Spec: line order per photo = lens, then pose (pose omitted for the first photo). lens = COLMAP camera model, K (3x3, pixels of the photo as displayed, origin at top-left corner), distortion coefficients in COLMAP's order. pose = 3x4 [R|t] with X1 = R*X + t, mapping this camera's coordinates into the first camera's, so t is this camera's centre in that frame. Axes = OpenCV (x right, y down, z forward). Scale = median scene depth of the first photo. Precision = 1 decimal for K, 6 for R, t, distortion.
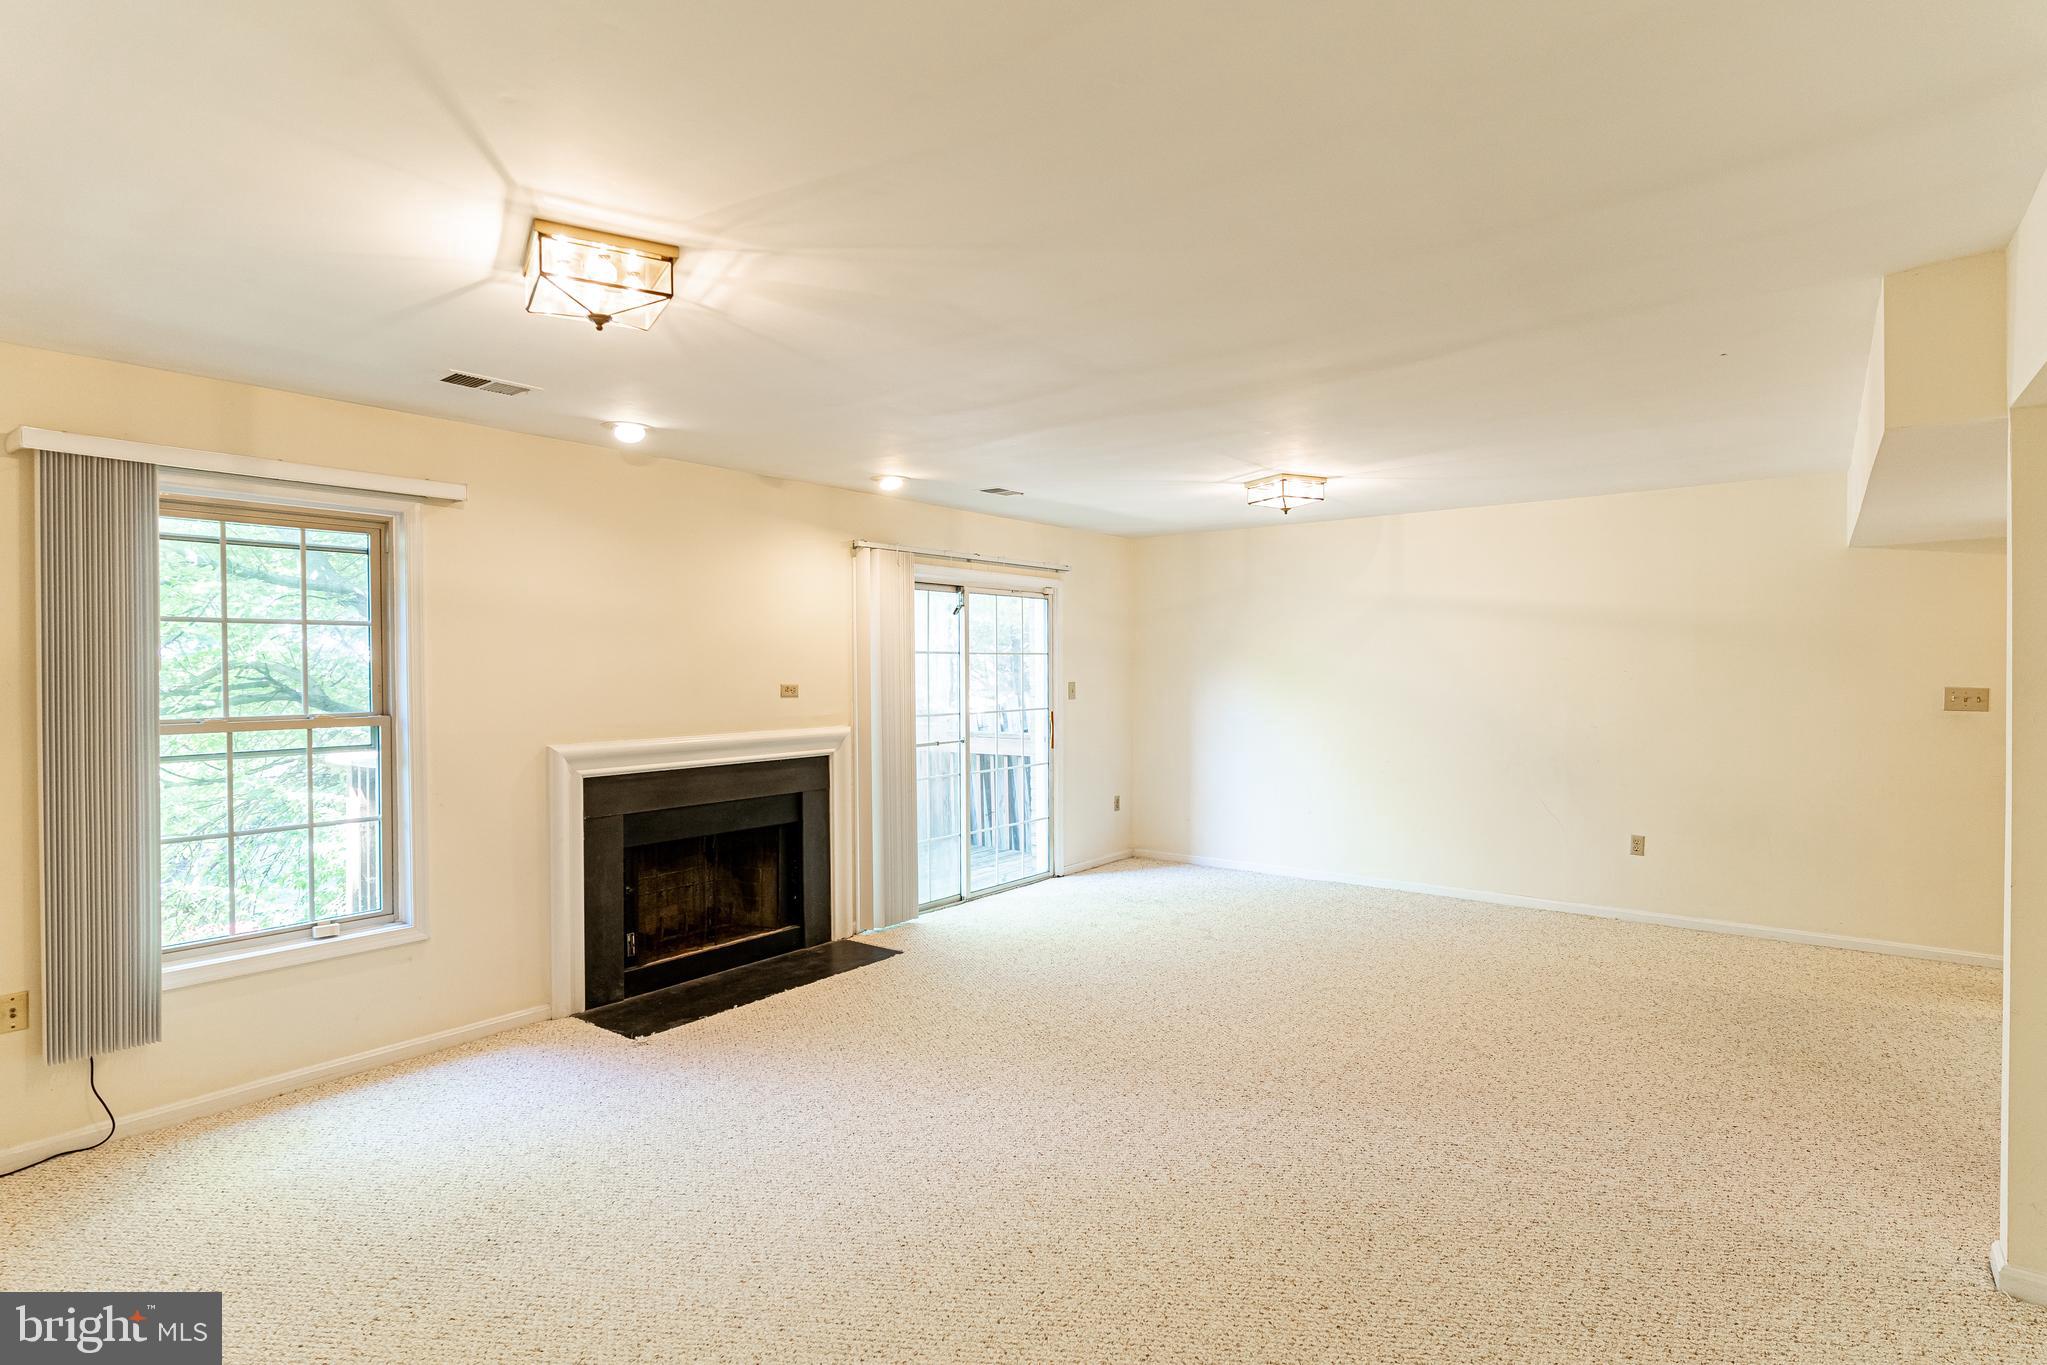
lens RADIAL K [[977.7, 0, 1036.0], [0, 977.7, 681.2], [0, 0, 1]] dist [-0.000099, 0.000393]
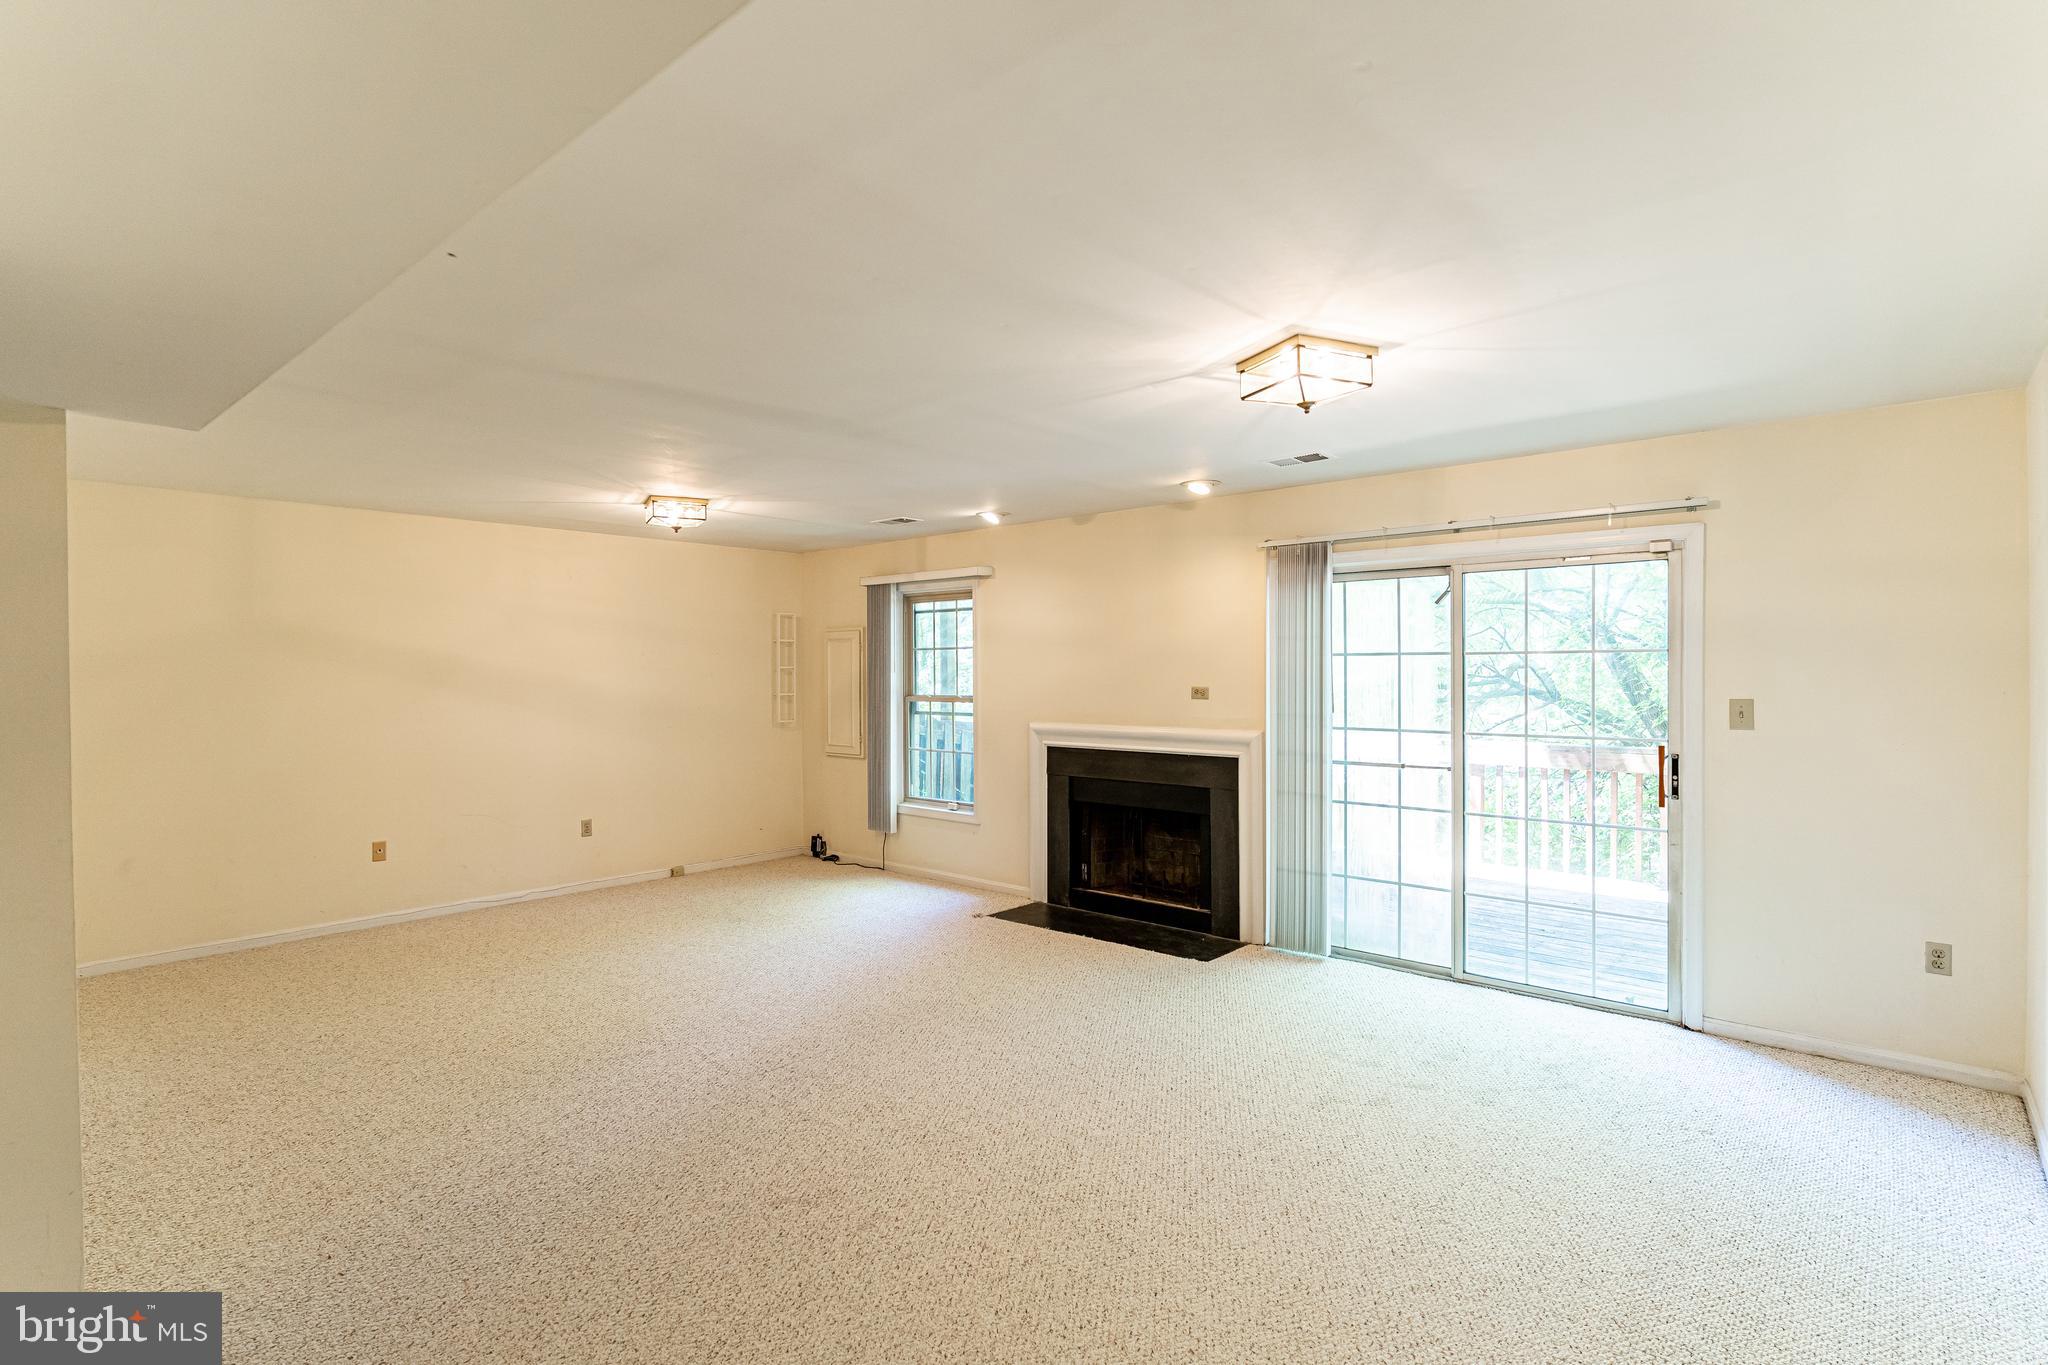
lens RADIAL K [[978.2, 0, 1043.0], [0, 978.2, 678.0], [0, 0, 1]] dist [-0.000099, 0.000393]
pose [[-0.023934, 0.017606, -0.999558, 0.834590], [-0.006987, 0.999818, 0.017778, -0.025068], [0.999689, 0.007409, -0.023807, 0.843292]]
